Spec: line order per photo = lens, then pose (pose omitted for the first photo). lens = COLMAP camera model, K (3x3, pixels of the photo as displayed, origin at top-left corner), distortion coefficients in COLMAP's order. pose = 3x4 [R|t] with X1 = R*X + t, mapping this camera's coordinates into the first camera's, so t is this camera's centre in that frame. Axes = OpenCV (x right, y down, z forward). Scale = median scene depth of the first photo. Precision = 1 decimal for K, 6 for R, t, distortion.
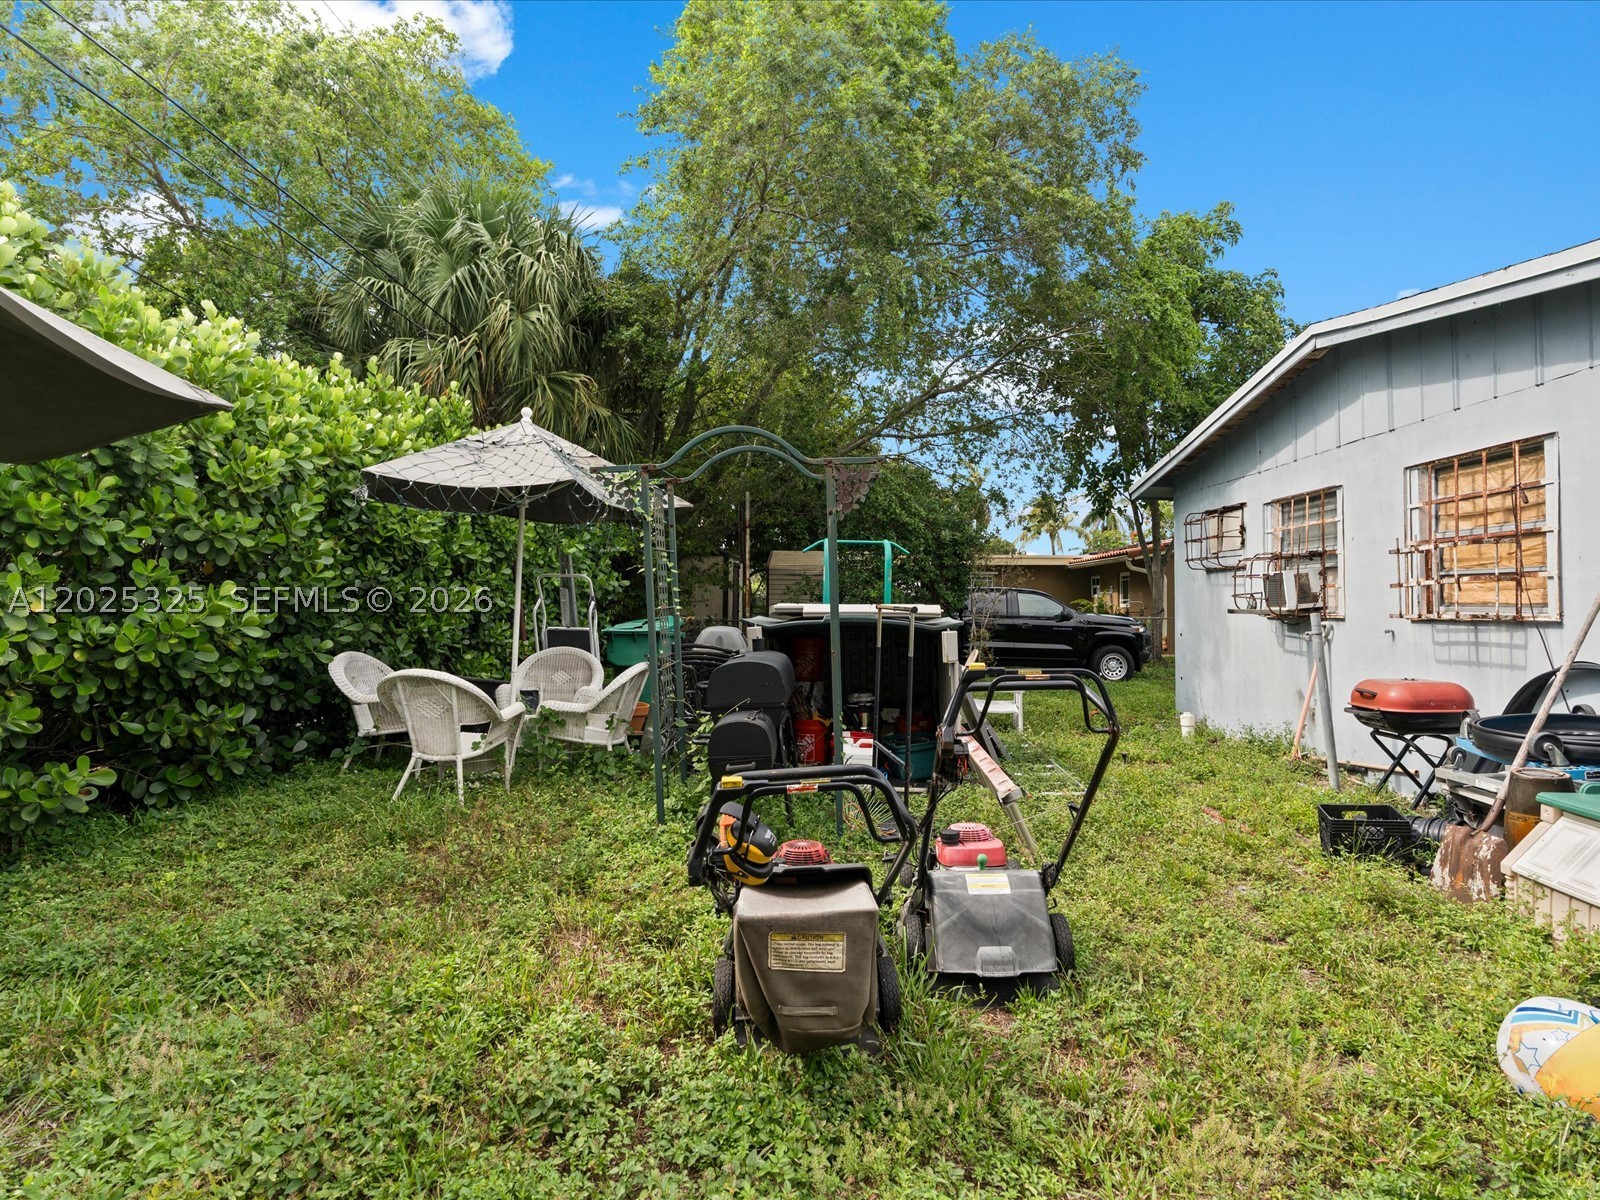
lens RADIAL K [[1114.8, 0, 800.0], [0, 1114.8, 600.0], [0, 0, 1]] dist [0.004948, 0.000641]
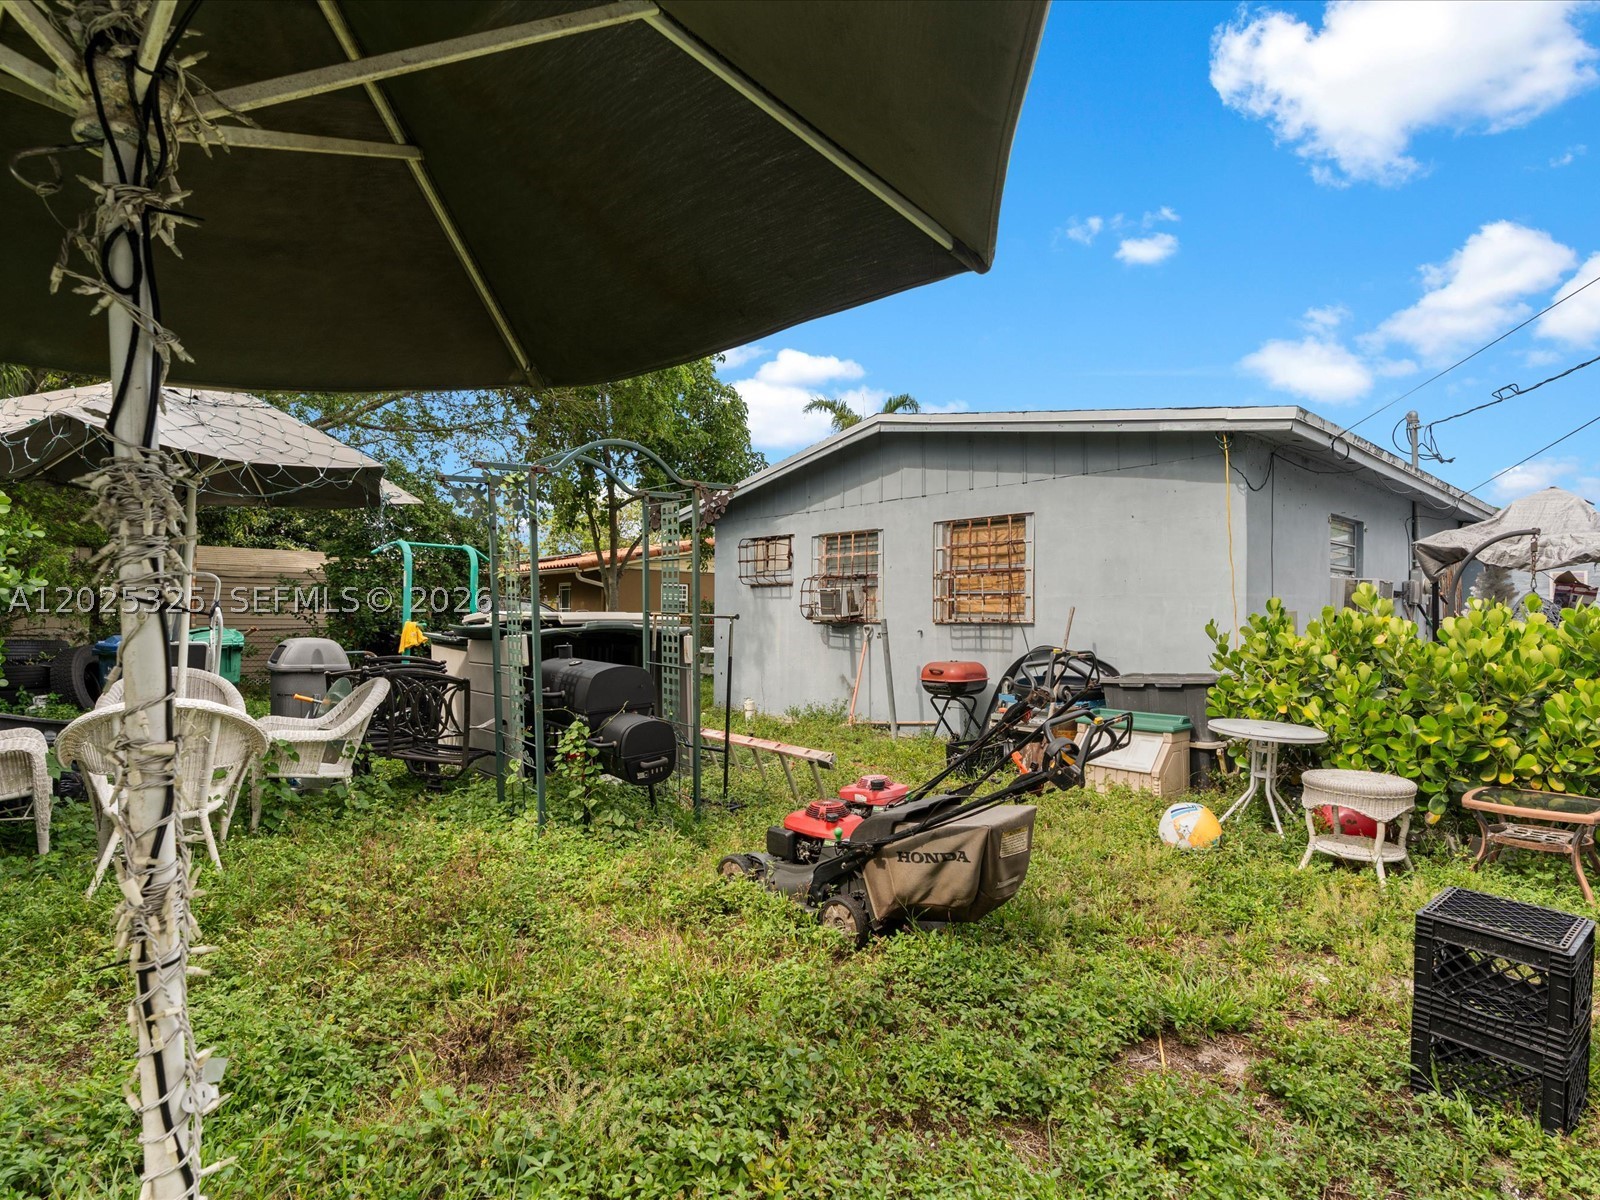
lens RADIAL K [[1485.8, 0, 816.9], [0, 1485.8, 604.1], [0, 0, 1]] dist [0.014546, -0.019575]
pose [[0.462659, 0.008597, 0.886494, -1.321926], [-0.003881, 0.999963, -0.007672, 0.008134], [-0.886528, 0.000109, 0.462676, 0.213822]]
